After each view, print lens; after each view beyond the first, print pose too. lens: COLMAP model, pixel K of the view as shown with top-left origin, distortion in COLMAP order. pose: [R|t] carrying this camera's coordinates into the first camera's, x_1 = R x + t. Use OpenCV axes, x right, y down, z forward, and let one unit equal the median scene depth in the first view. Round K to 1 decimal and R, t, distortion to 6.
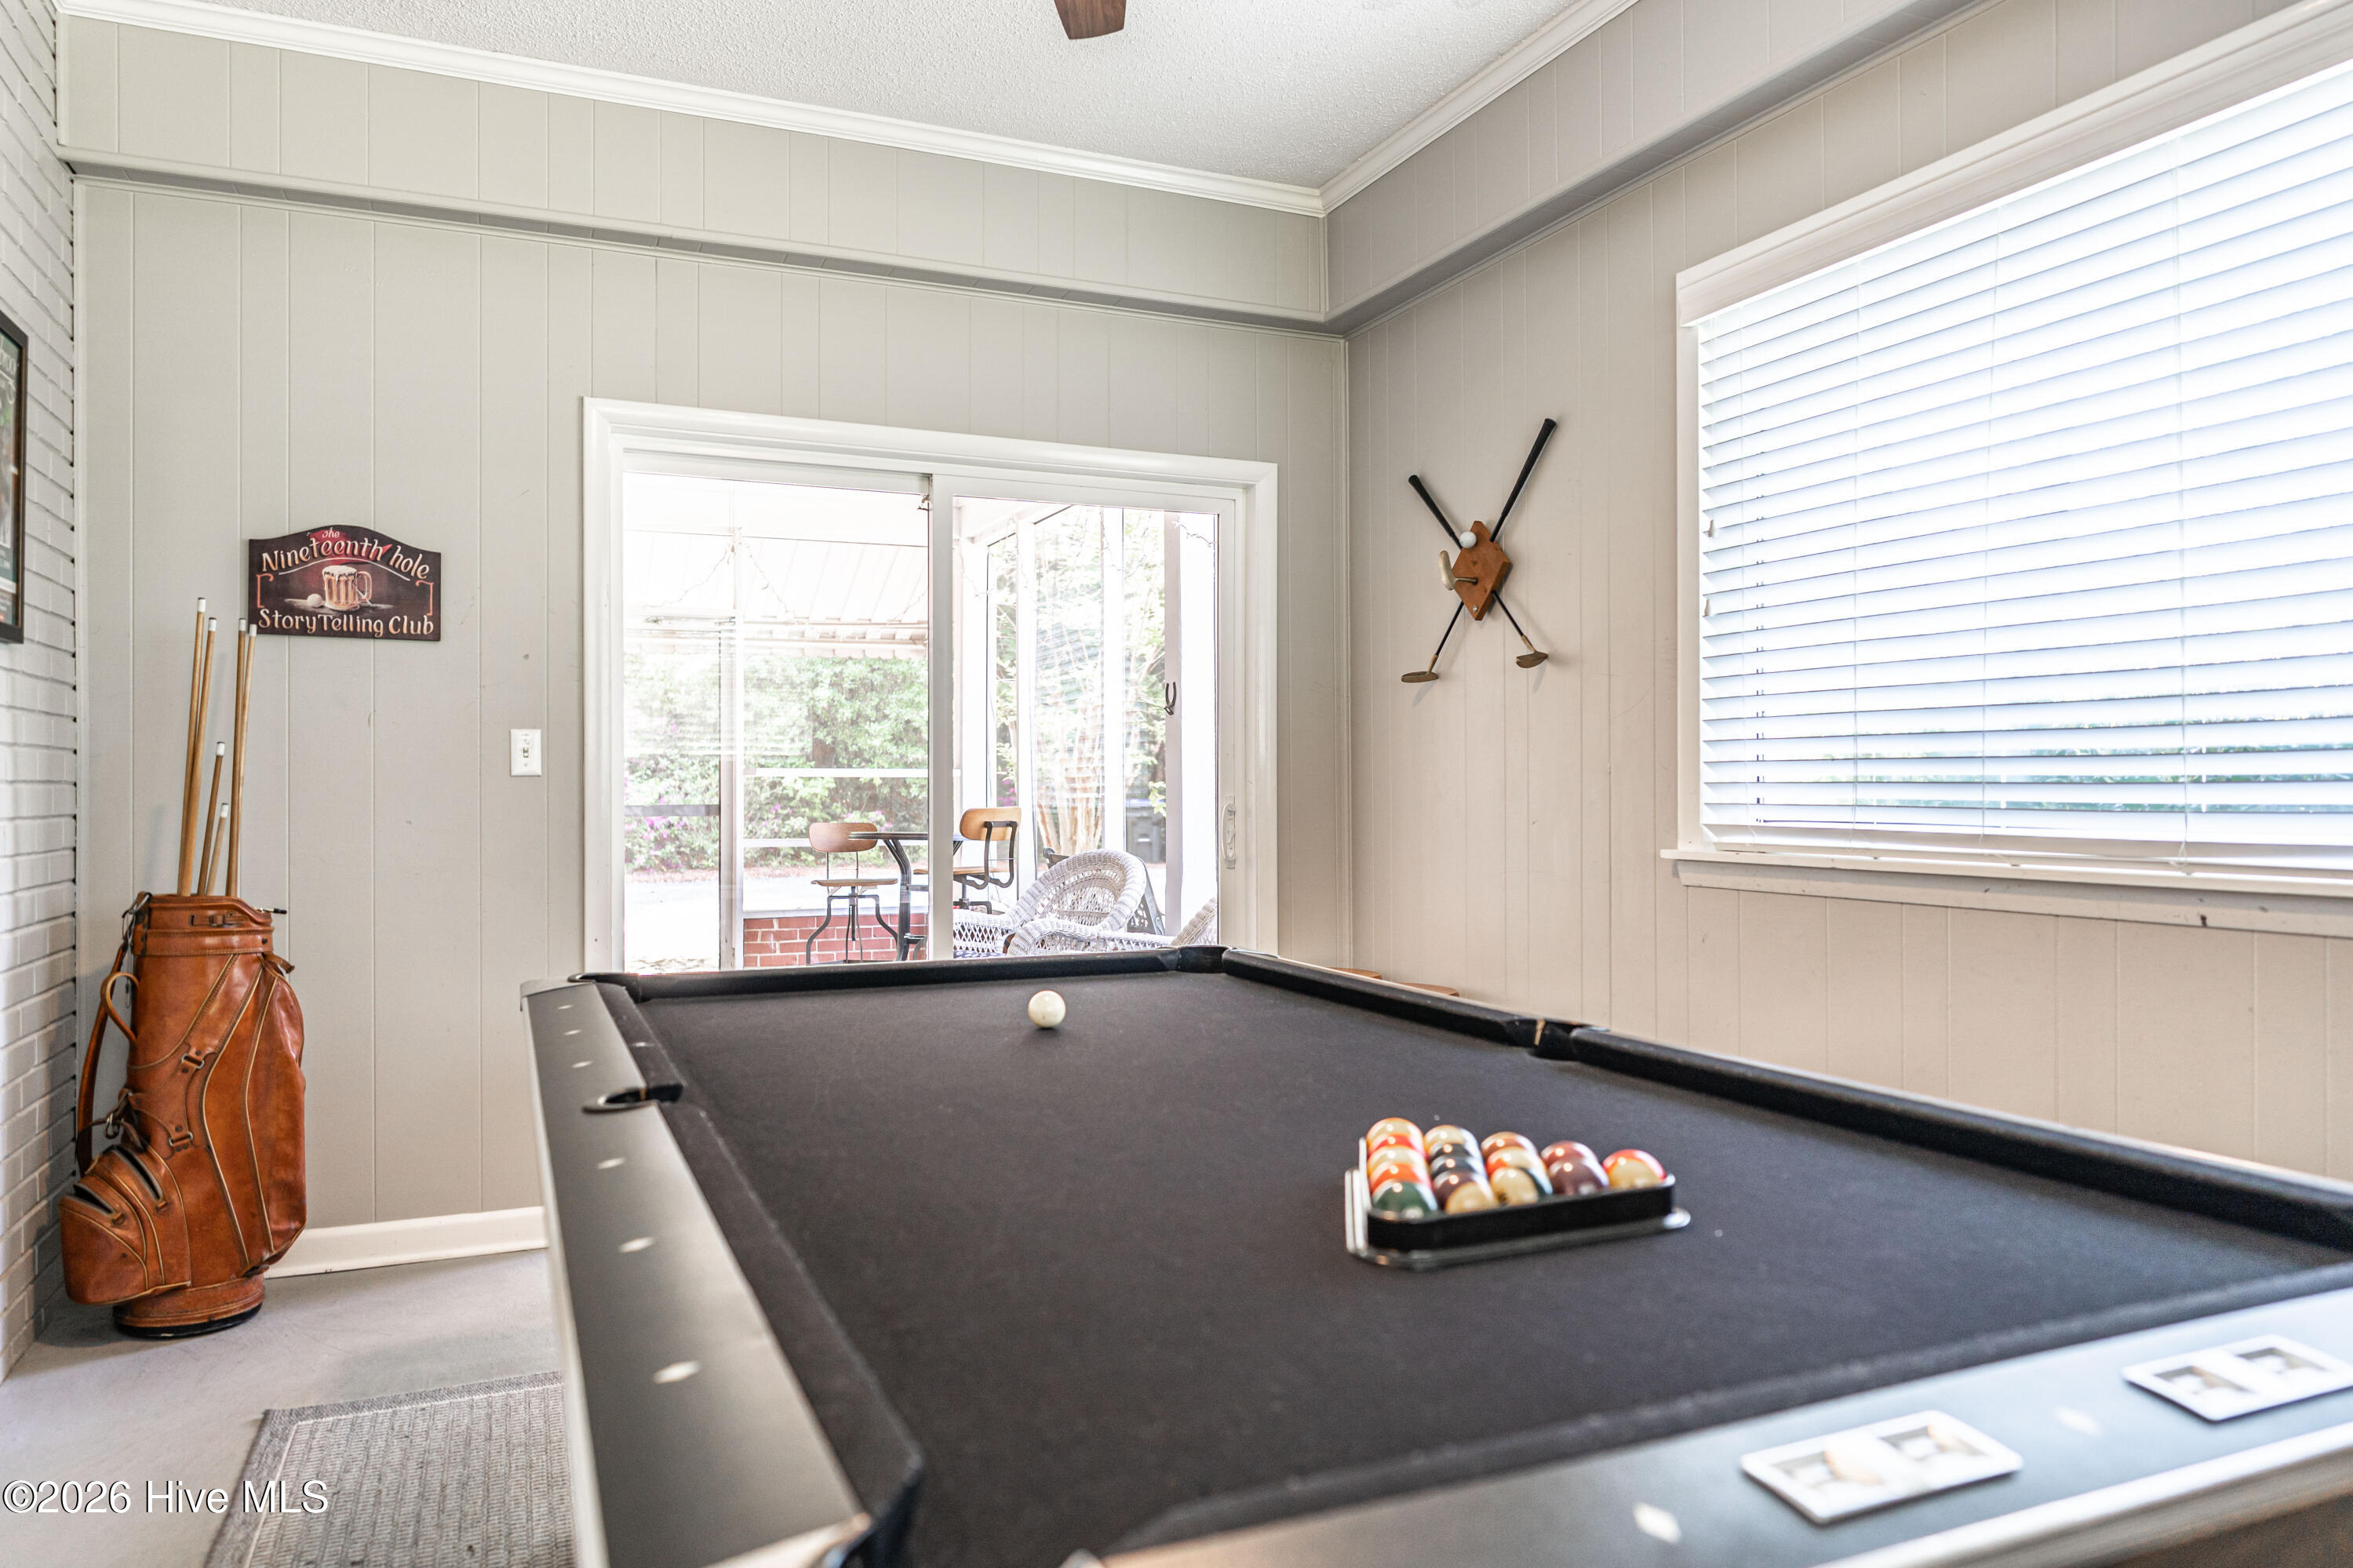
lens RADIAL K [[1598.3, 0, 1169.4], [0, 1598.3, 763.2], [0, 0, 1]] dist [-0.009114, 0.008605]
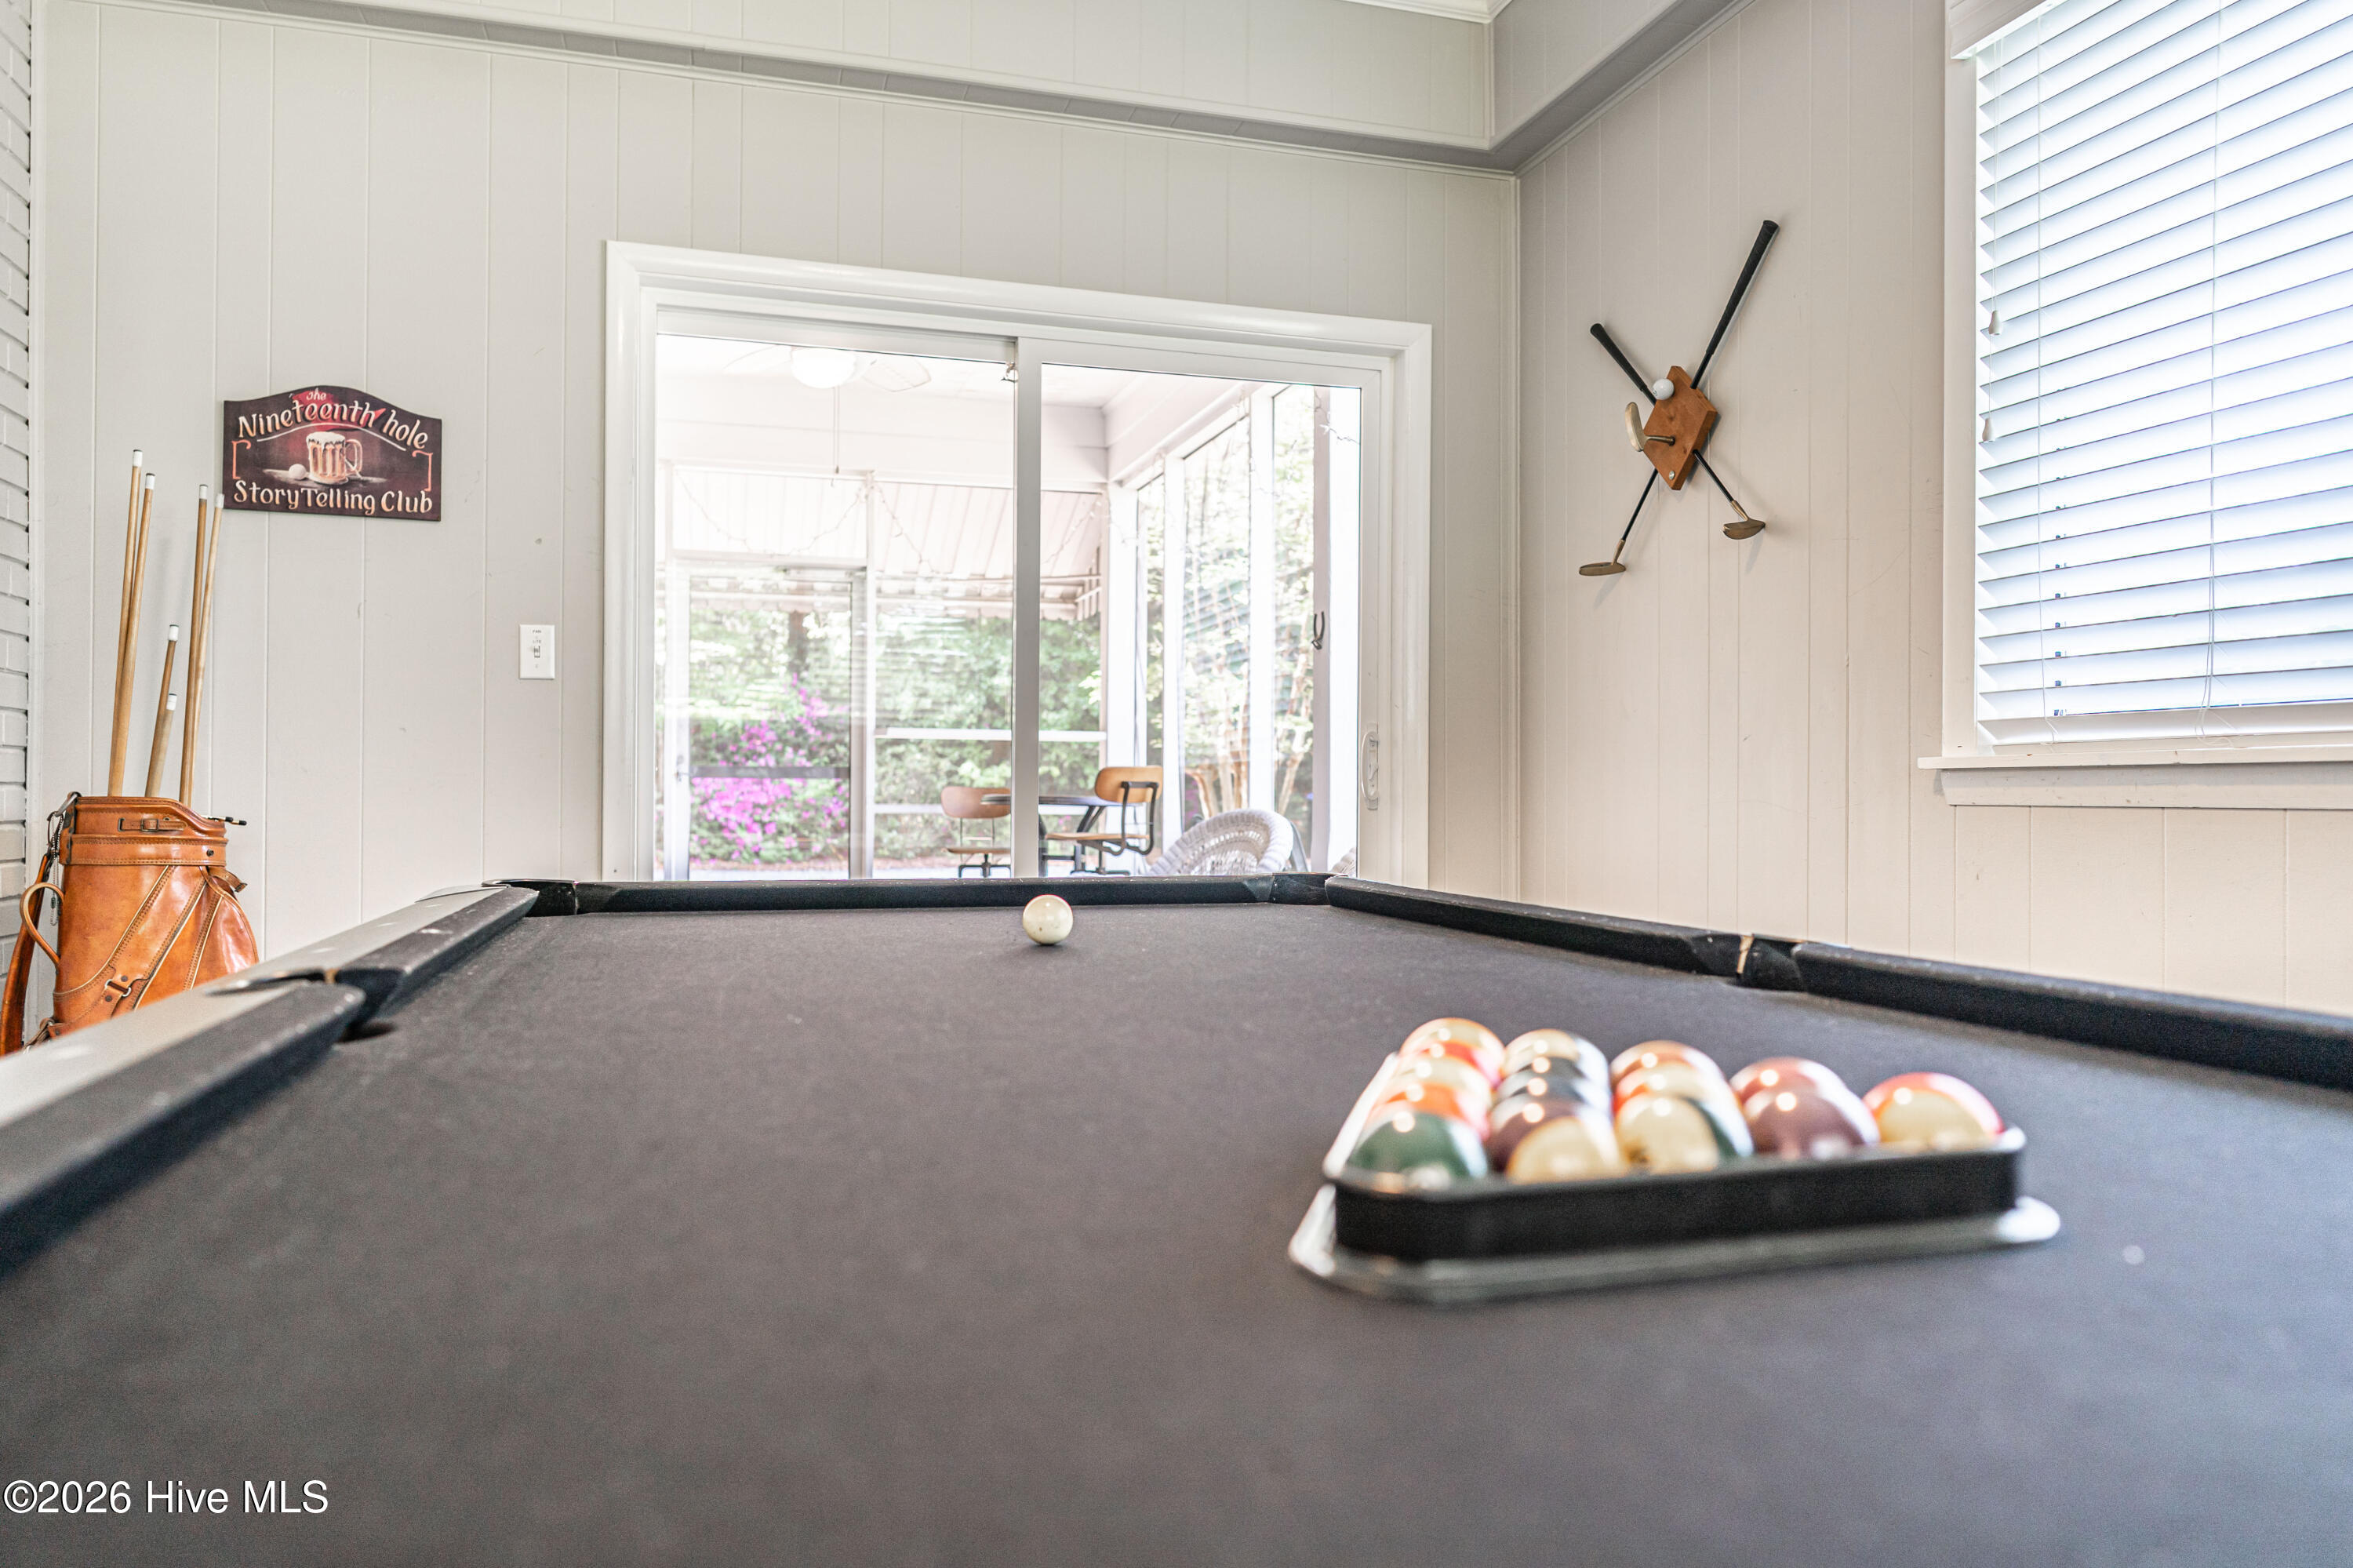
lens RADIAL K [[1598.6, 0, 1176.1], [0, 1598.6, 777.7], [0, 0, 1]] dist [-0.009114, 0.008605]
pose [[0.992461, 0.006957, -0.122363, 0.048169], [-0.006719, 0.999975, 0.002358, 0.059575], [0.122377, -0.001518, 0.992483, 0.192754]]
